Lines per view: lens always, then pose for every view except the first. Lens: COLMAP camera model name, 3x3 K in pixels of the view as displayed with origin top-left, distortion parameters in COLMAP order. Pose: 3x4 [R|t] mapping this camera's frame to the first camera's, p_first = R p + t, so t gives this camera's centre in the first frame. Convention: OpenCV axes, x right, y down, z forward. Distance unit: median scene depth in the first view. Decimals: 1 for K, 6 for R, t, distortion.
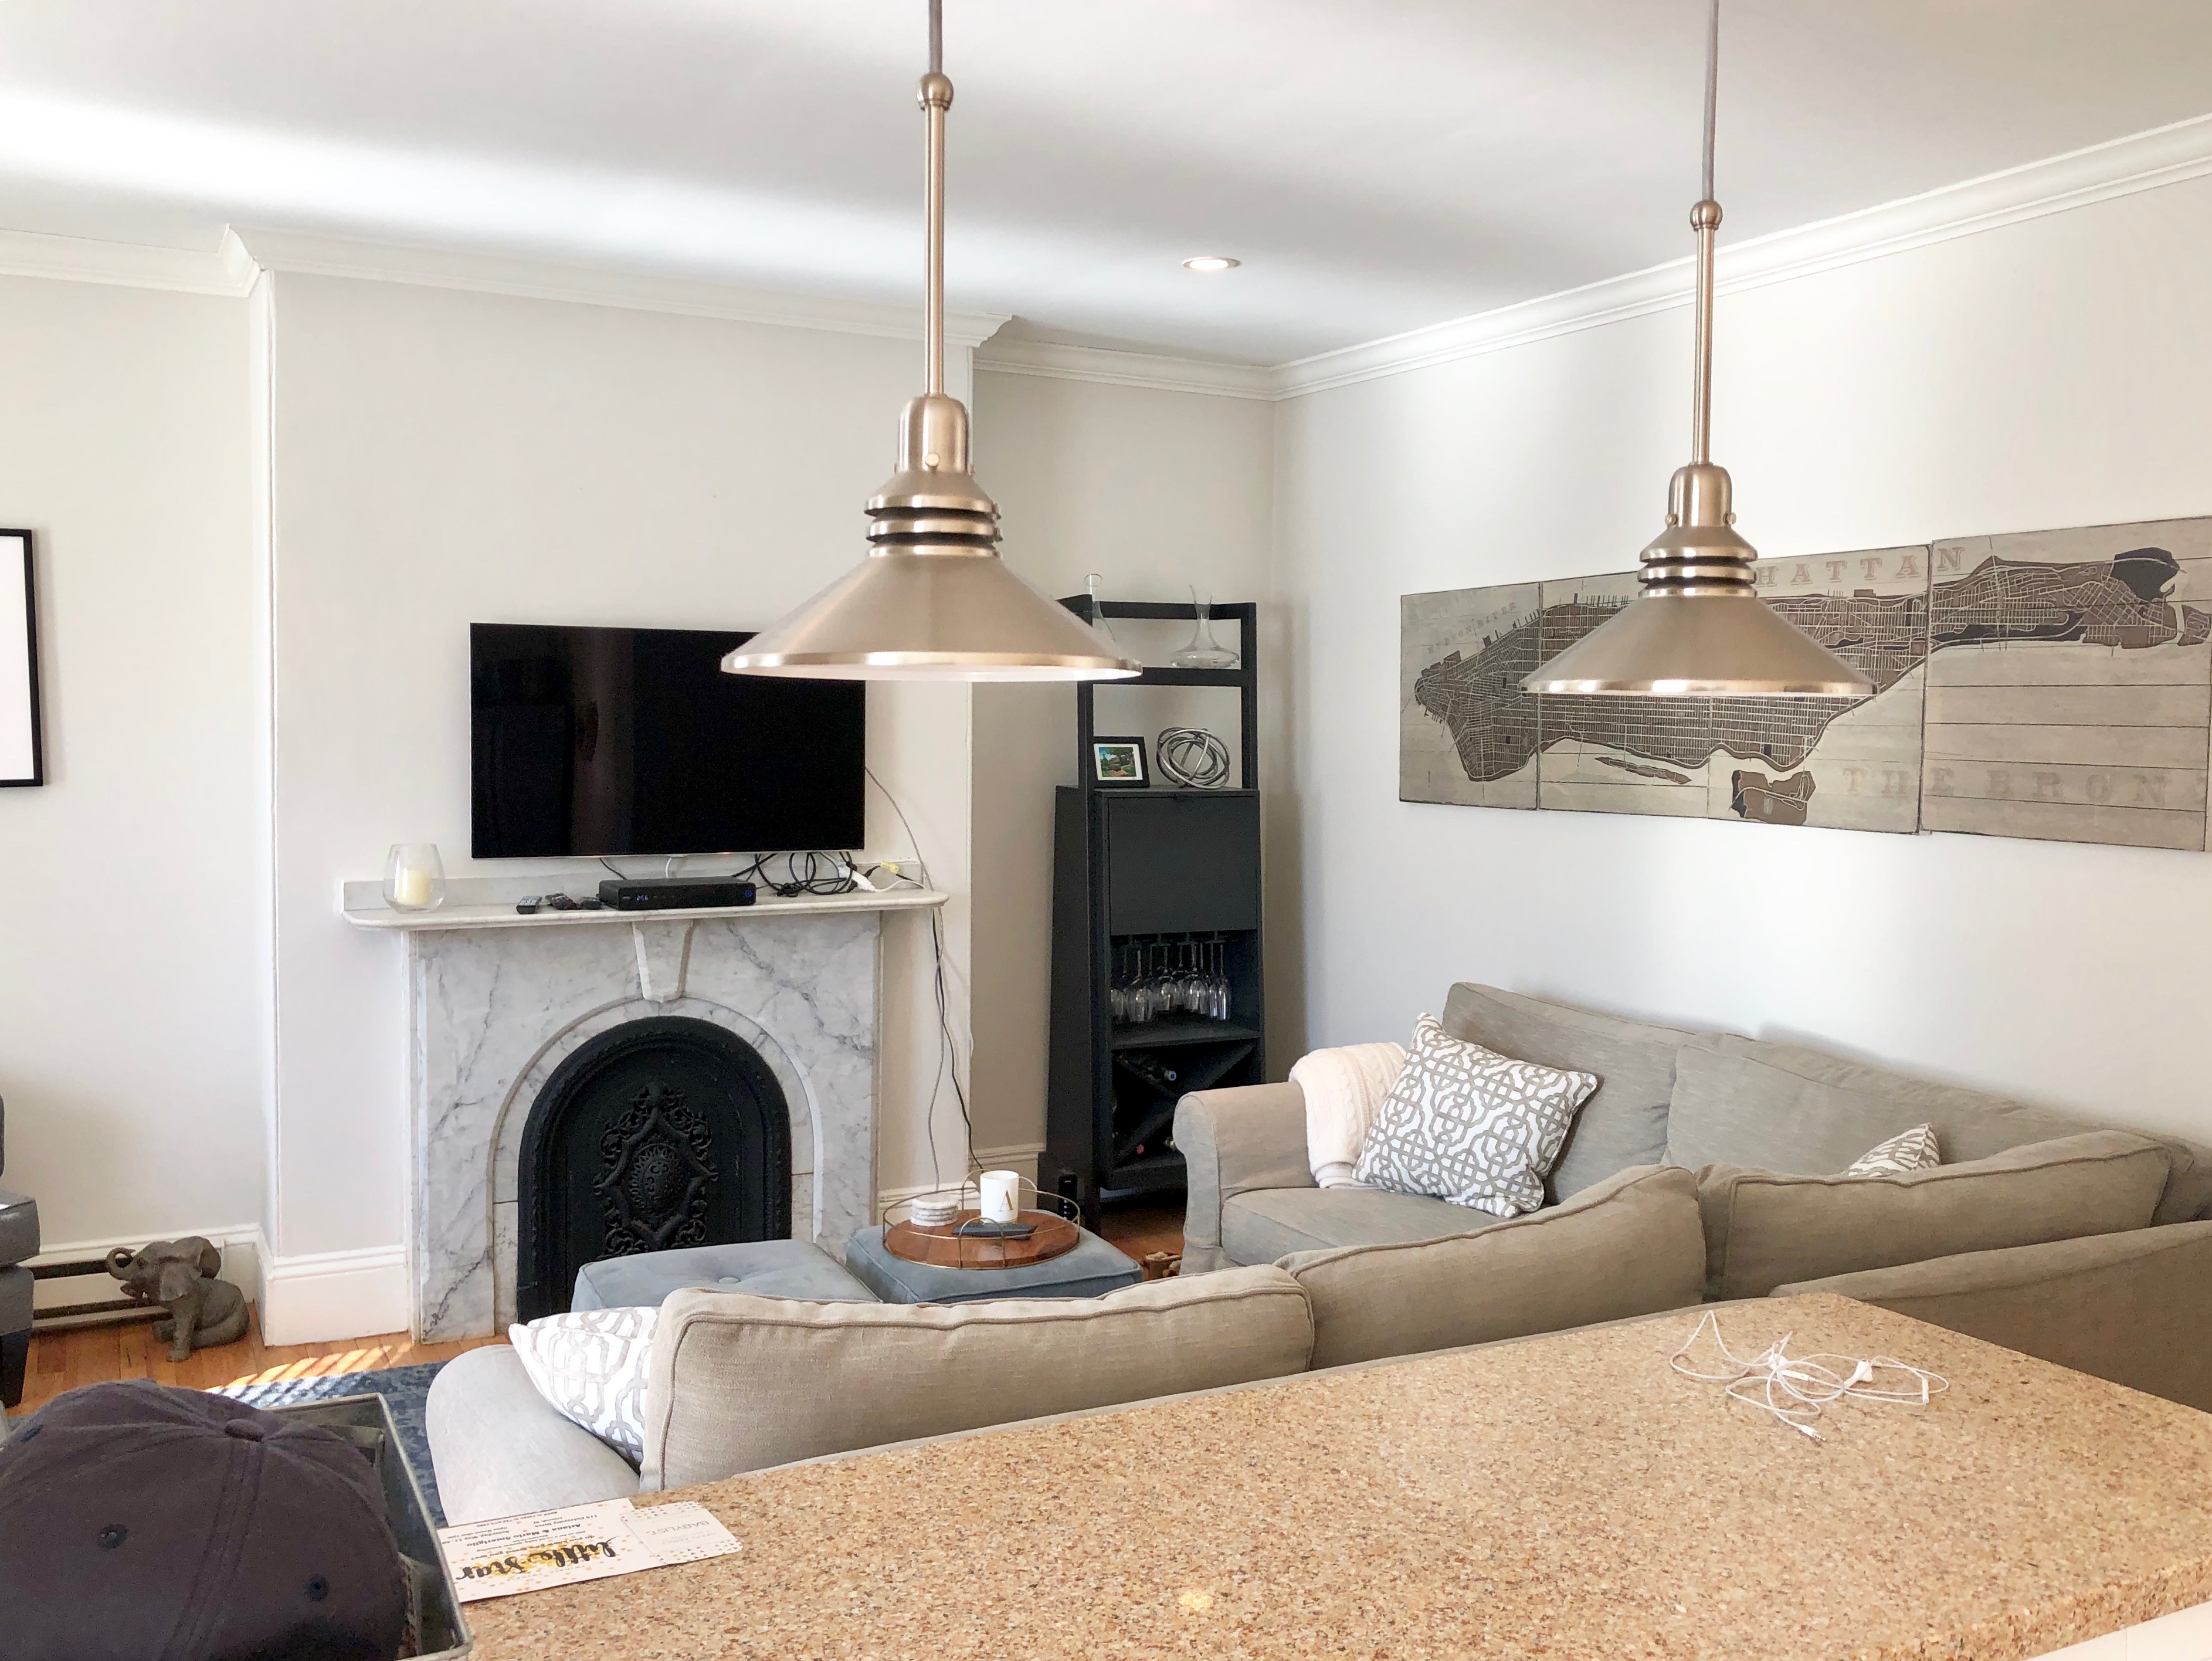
lens RADIAL K [[1955.7, 0, 1092.6], [0, 1955.7, 780.5], [0, 0, 1]] dist [0.036086, -0.059671]
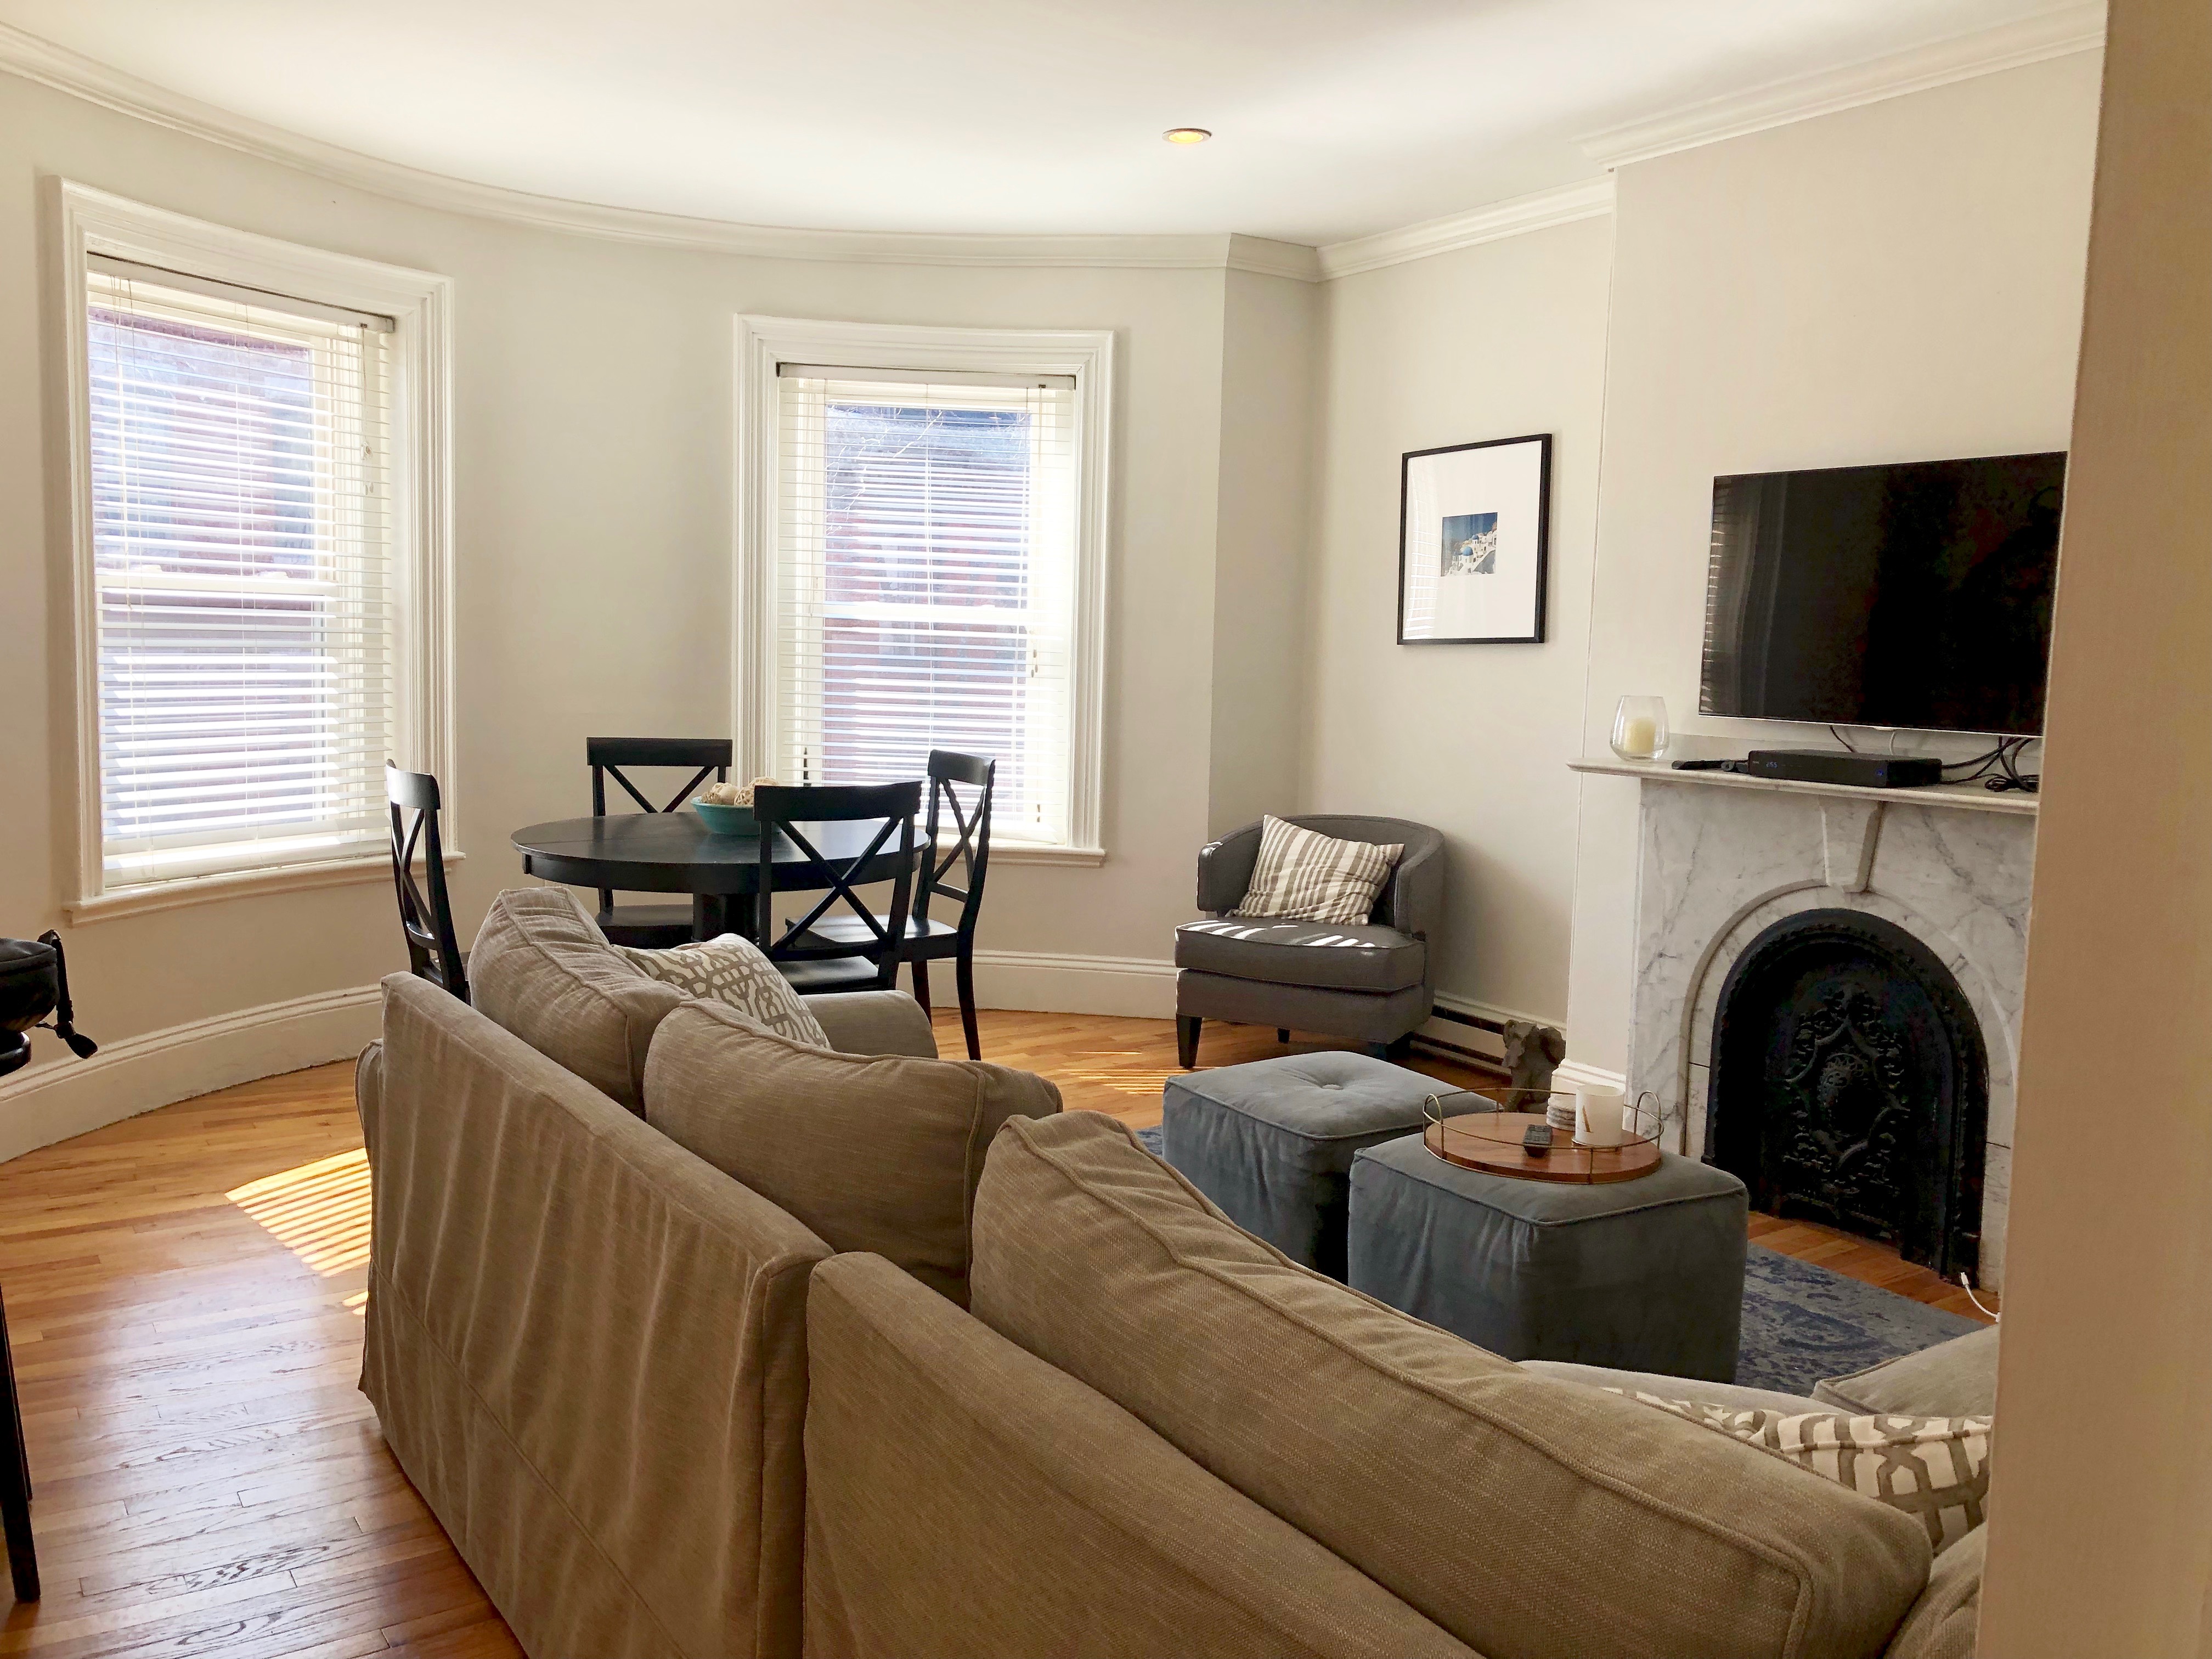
lens RADIAL K [[1812.5, 0, 1093.2], [0, 1812.5, 824.7], [0, 0, 1]] dist [0.036461, -0.040798]
pose [[0.107446, 0.094329, -0.989726, 0.572956], [-0.062322, 0.994170, 0.087987, 0.033196], [0.992256, 0.052227, 0.112698, 0.596088]]
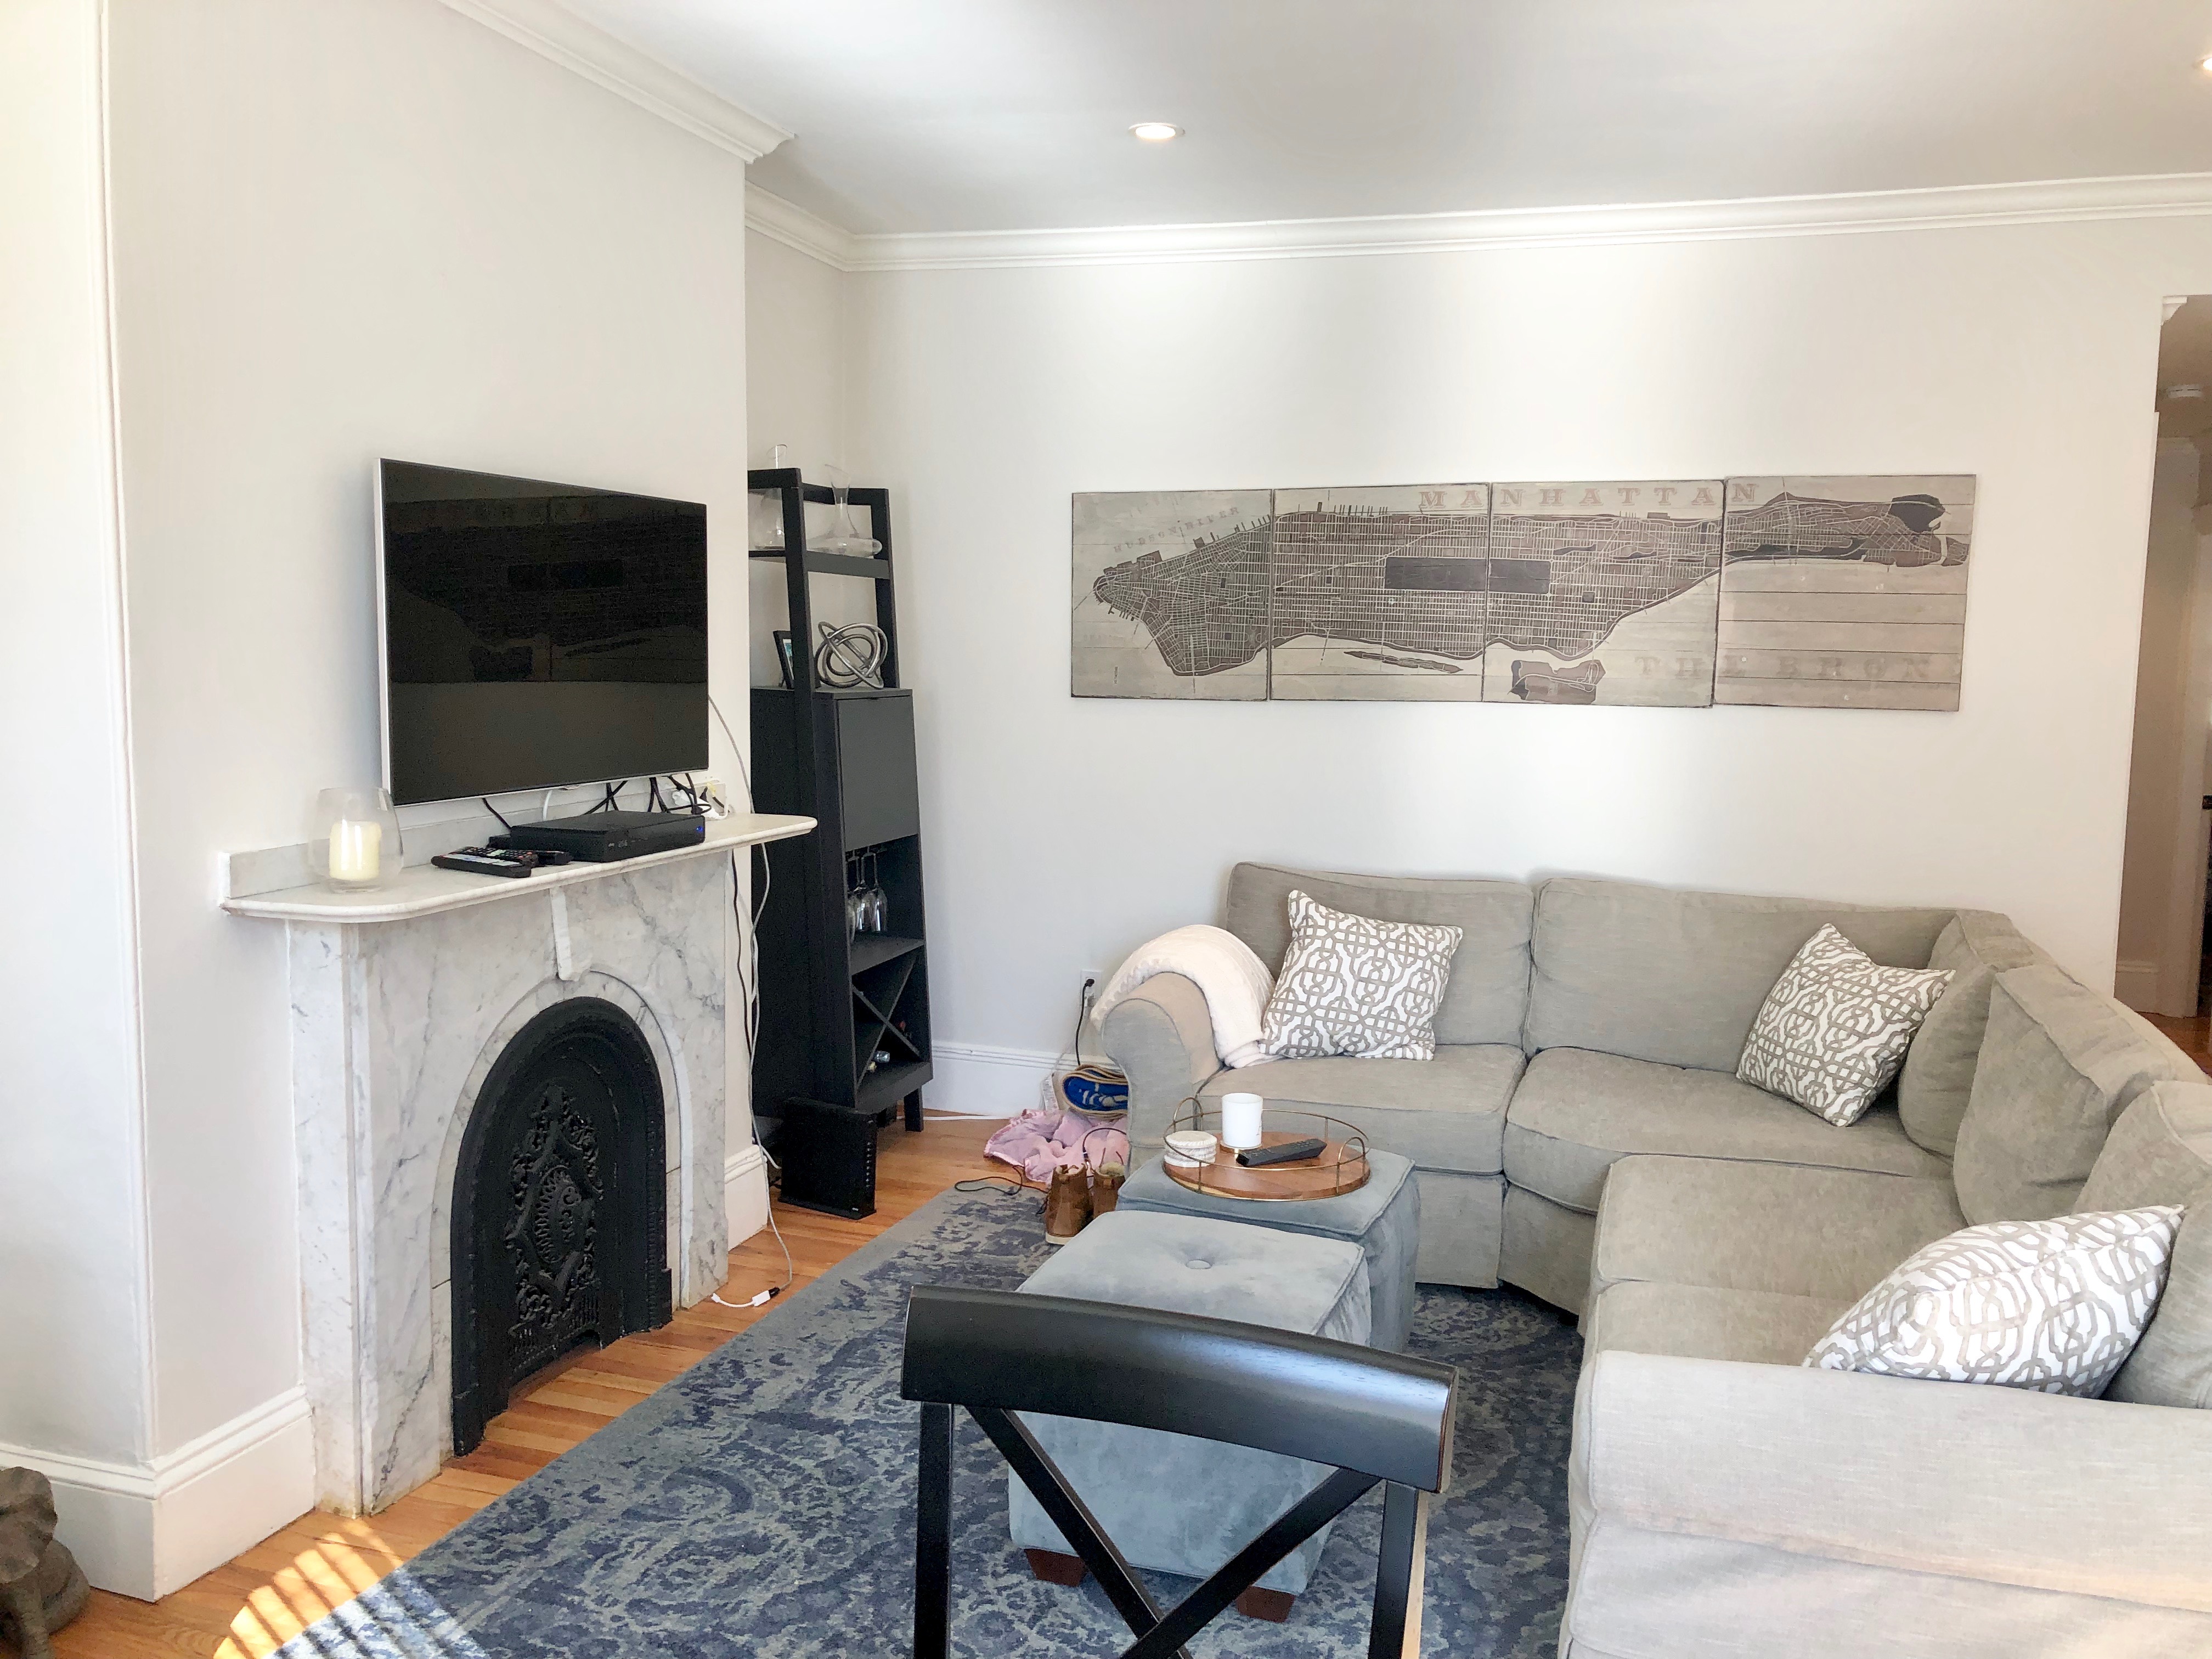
lens RADIAL K [[1812.5, 0, 1116.2], [0, 1812.5, 823.9], [0, 0, 1]] dist [0.036461, -0.040798]
pose [[0.693106, -0.072302, 0.717201, -0.599285], [0.016901, 0.996313, 0.084106, -0.002929], [-0.720638, -0.046172, 0.691773, 0.381093]]
